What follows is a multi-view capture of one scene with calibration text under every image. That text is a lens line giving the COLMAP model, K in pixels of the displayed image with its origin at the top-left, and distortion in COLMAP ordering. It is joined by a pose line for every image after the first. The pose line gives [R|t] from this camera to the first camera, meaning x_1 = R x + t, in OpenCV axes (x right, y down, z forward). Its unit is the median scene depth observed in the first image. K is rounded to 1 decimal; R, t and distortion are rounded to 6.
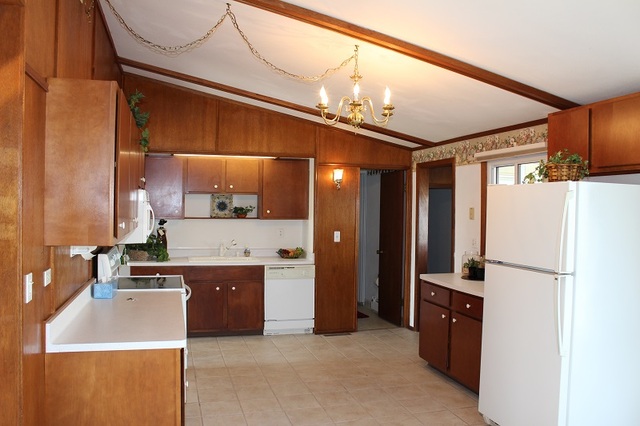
lens RADIAL K [[544.1, 0, 320.0], [0, 544.1, 213.0], [0, 0, 1]] dist [-0.083592, 0.003341]
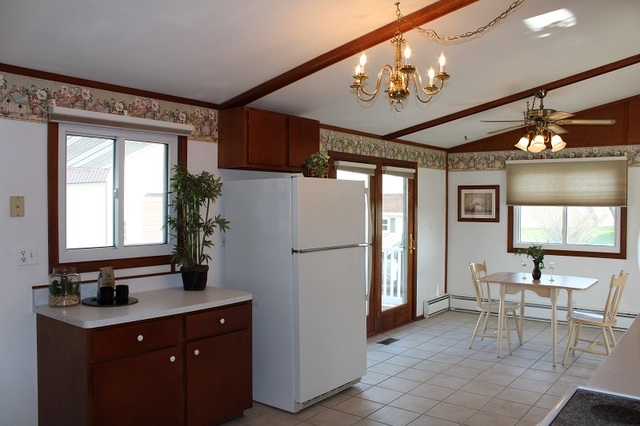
lens RADIAL K [[544.1, 0, 320.0], [0, 544.1, 213.0], [0, 0, 1]] dist [-0.083592, 0.003341]
pose [[-0.582429, -0.023746, 0.812534, -0.423637], [0.000773, 0.999557, 0.029766, -0.010142], [-0.812881, 0.017965, -0.582153, 1.265178]]
